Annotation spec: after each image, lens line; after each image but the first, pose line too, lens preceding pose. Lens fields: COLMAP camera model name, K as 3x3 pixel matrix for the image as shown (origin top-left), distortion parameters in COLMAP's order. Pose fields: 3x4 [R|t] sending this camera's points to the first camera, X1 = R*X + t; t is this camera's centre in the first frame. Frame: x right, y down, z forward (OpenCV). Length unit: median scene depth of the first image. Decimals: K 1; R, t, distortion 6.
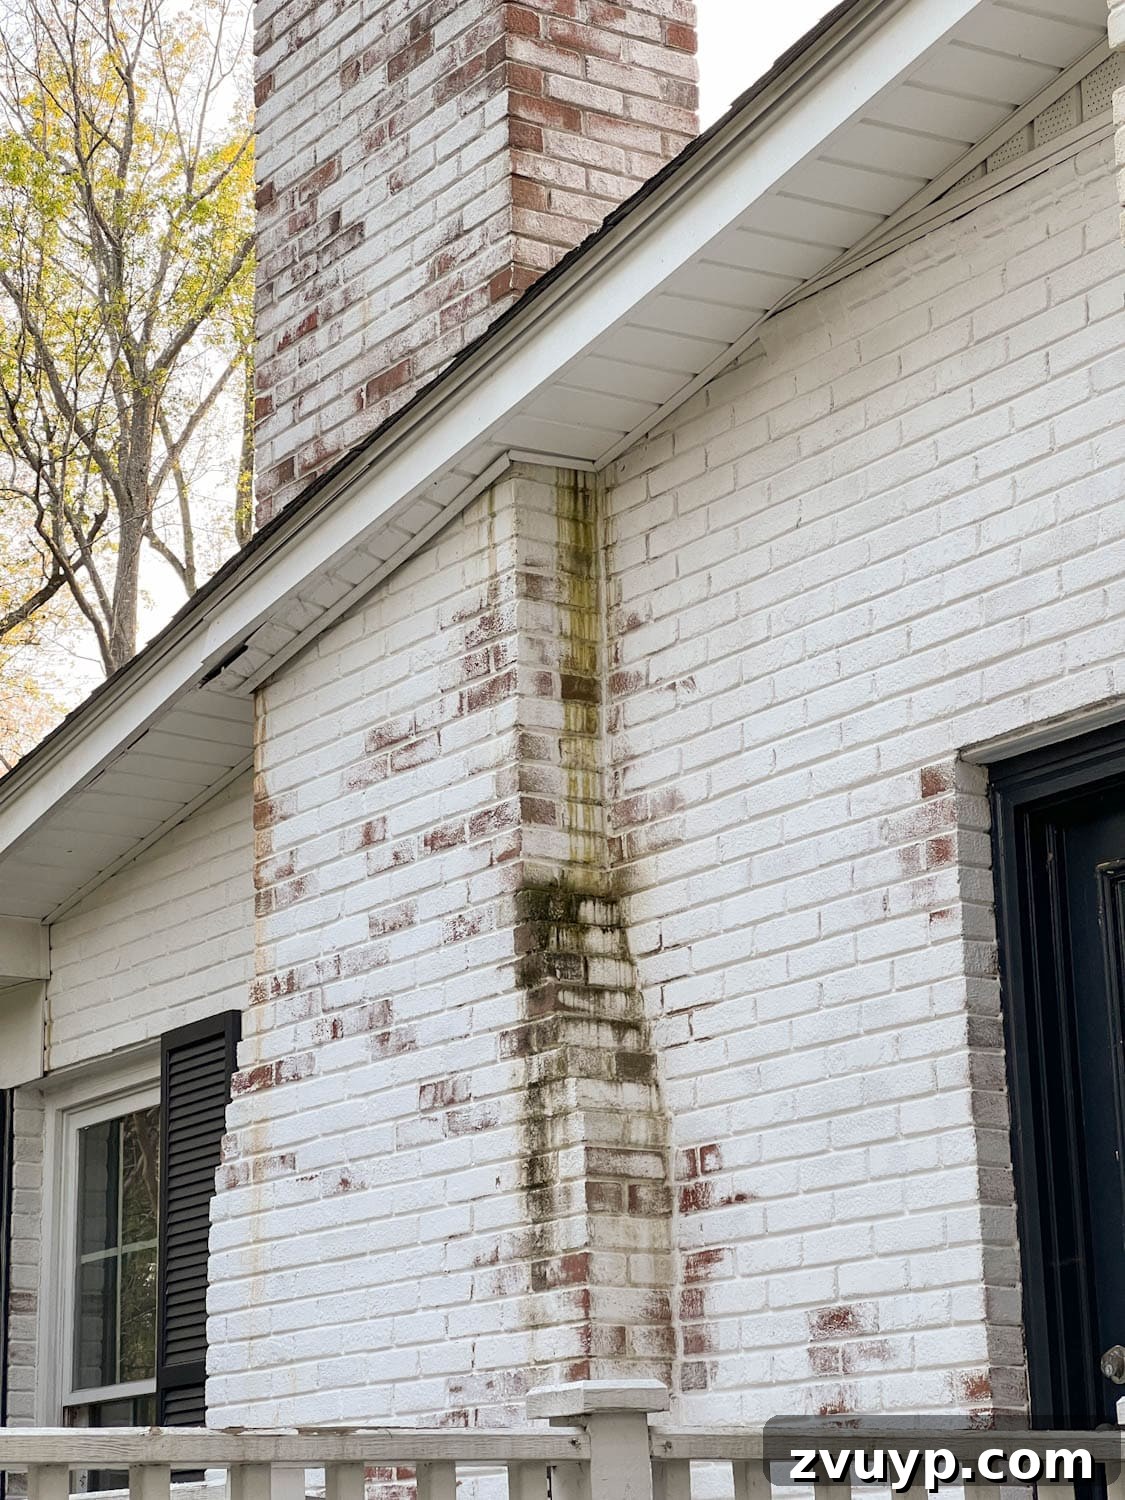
lens RADIAL K [[3346.6, 0, 563.5], [0, 3346.6, 700.5], [0, 0, 1]] dist [0.001991, 2.992598]
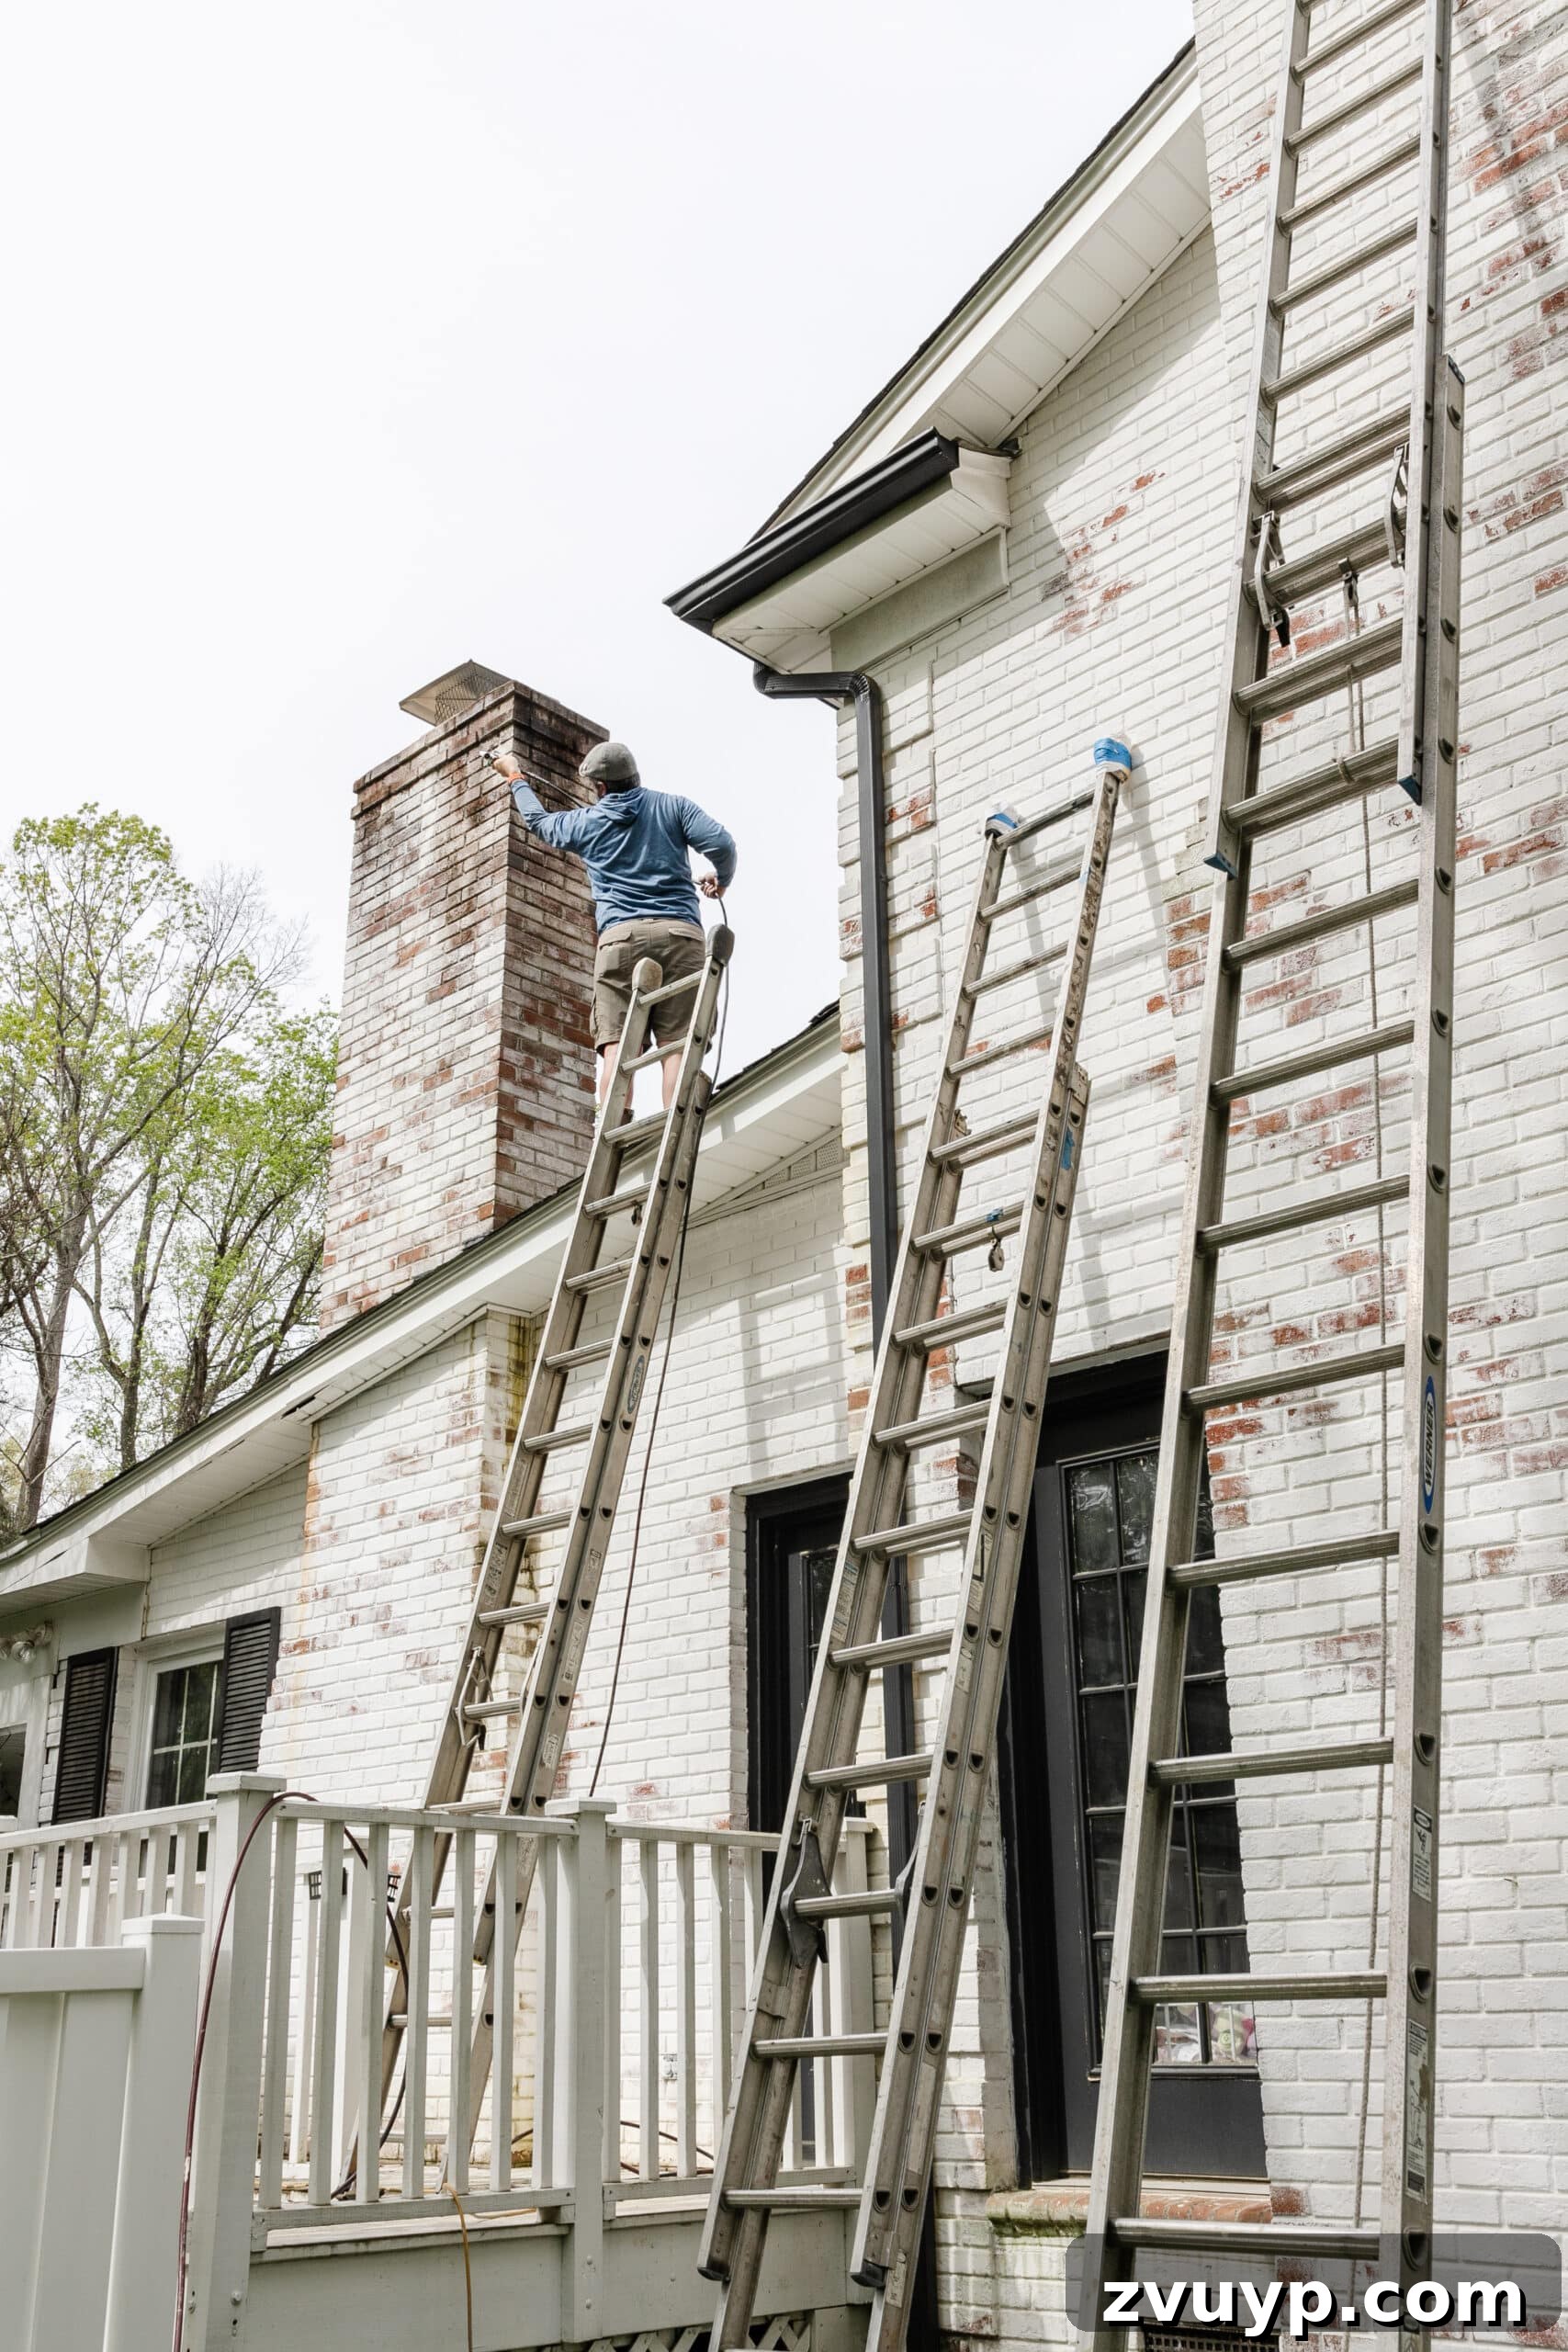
lens RADIAL K [[2210.7, 0, 782.8], [0, 2210.7, 1157.5], [0, 0, 1]] dist [0.012179, -0.014117]
pose [[0.977326, 0.091402, 0.190996, -0.091822], [-0.068071, 0.989776, -0.125339, -0.012627], [-0.200499, 0.109495, 0.973556, -0.208637]]
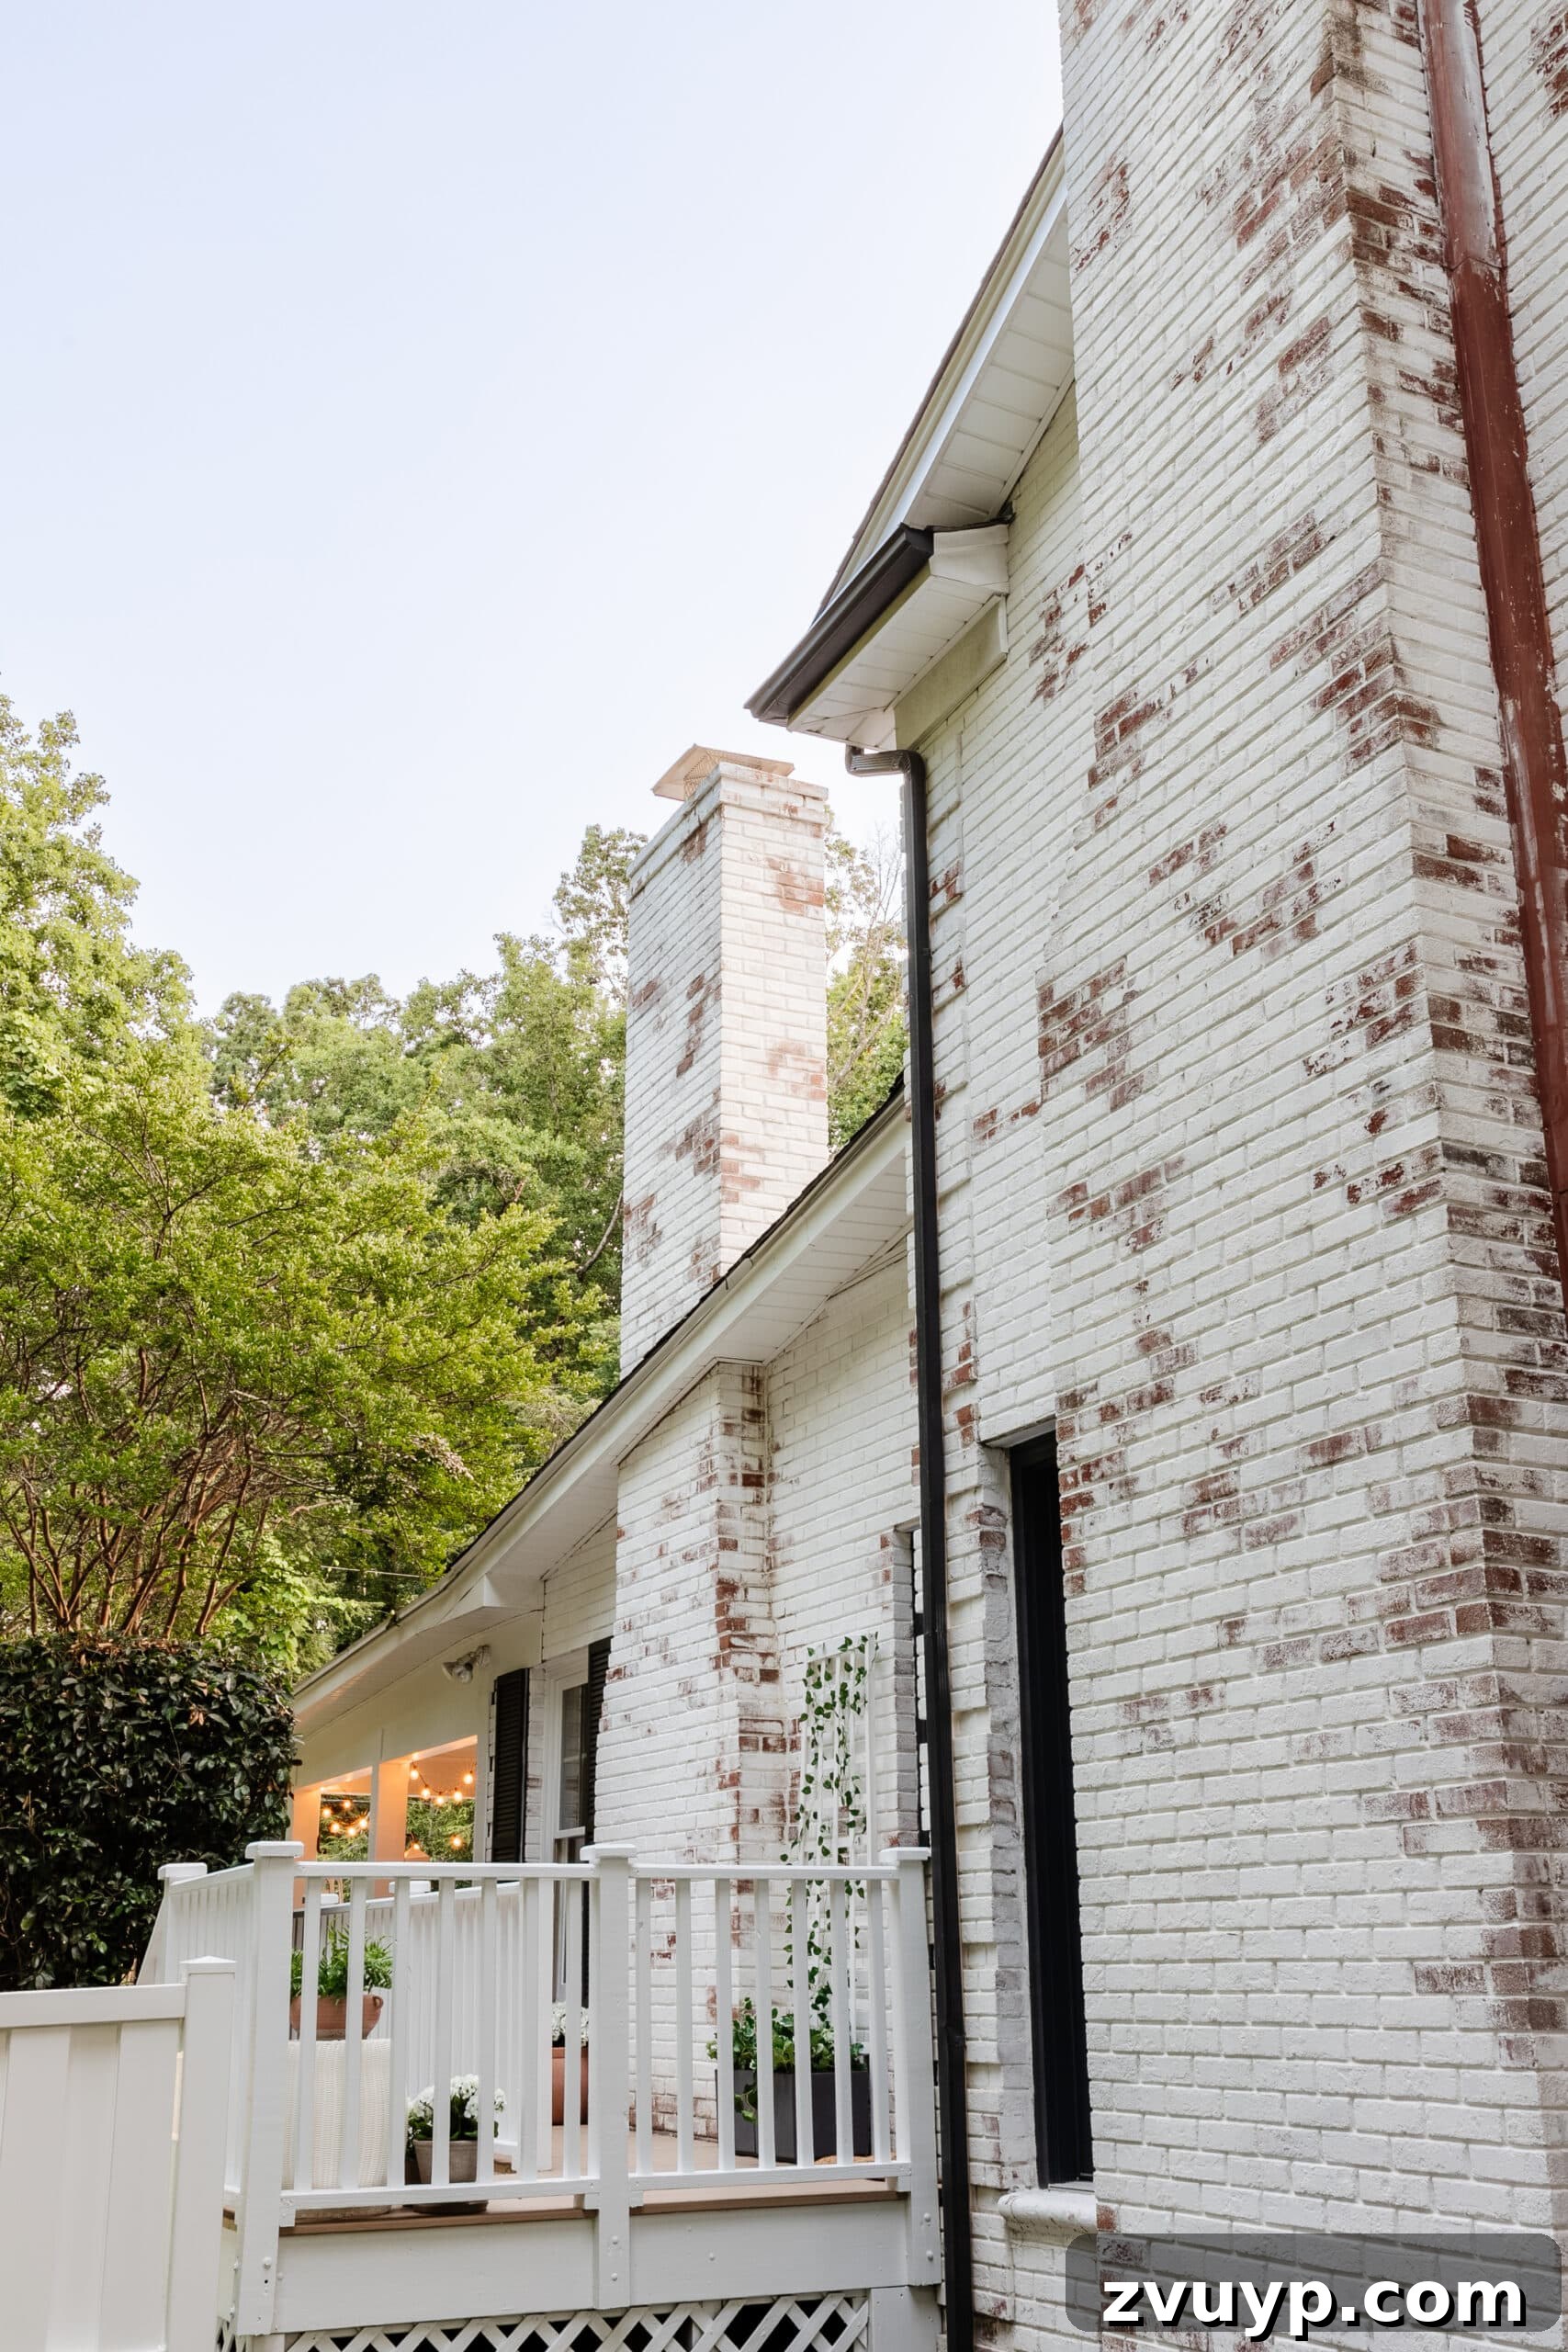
lens RADIAL K [[2293.7, 0, 777.1], [0, 2293.7, 1169.1], [0, 0, 1]] dist [0.009123, 0.002453]
pose [[0.989157, -0.031605, -0.143421, 0.208884], [0.021381, 0.997156, -0.072274, -0.084391], [0.145297, 0.068423, 0.987019, -0.335833]]
